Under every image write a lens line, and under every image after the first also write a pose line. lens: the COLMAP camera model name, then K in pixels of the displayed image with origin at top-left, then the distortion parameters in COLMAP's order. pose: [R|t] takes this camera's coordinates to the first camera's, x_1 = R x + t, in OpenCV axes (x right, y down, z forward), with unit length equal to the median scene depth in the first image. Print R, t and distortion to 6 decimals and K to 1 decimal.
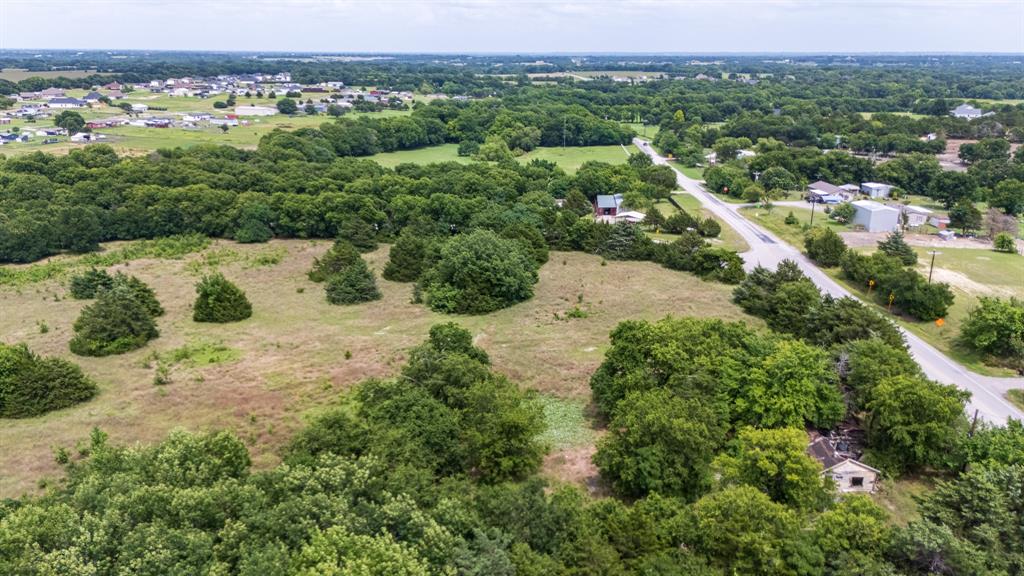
lens RADIAL K [[747.6, 0, 512.0], [0, 747.6, 288.0], [0, 0, 1]] dist [0.080801, -0.094022]
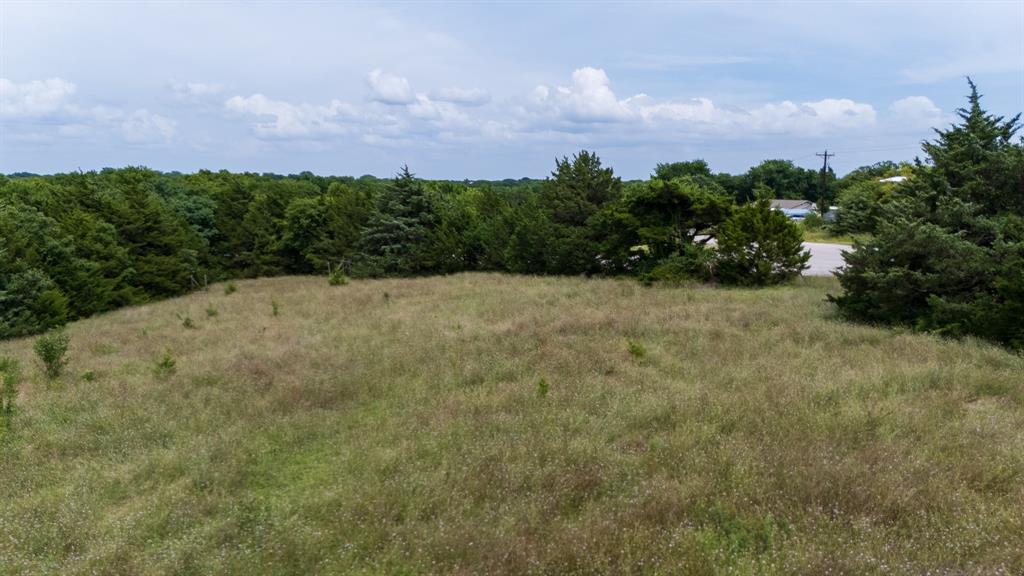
lens RADIAL K [[747.6, 0, 512.0], [0, 747.6, 288.0], [0, 0, 1]] dist [0.080801, -0.094022]
pose [[0.985588, -0.033939, 0.165726, 0.140115], [0.060322, 0.985776, -0.156867, 0.026833], [-0.158045, 0.164603, 0.973616, 0.640115]]
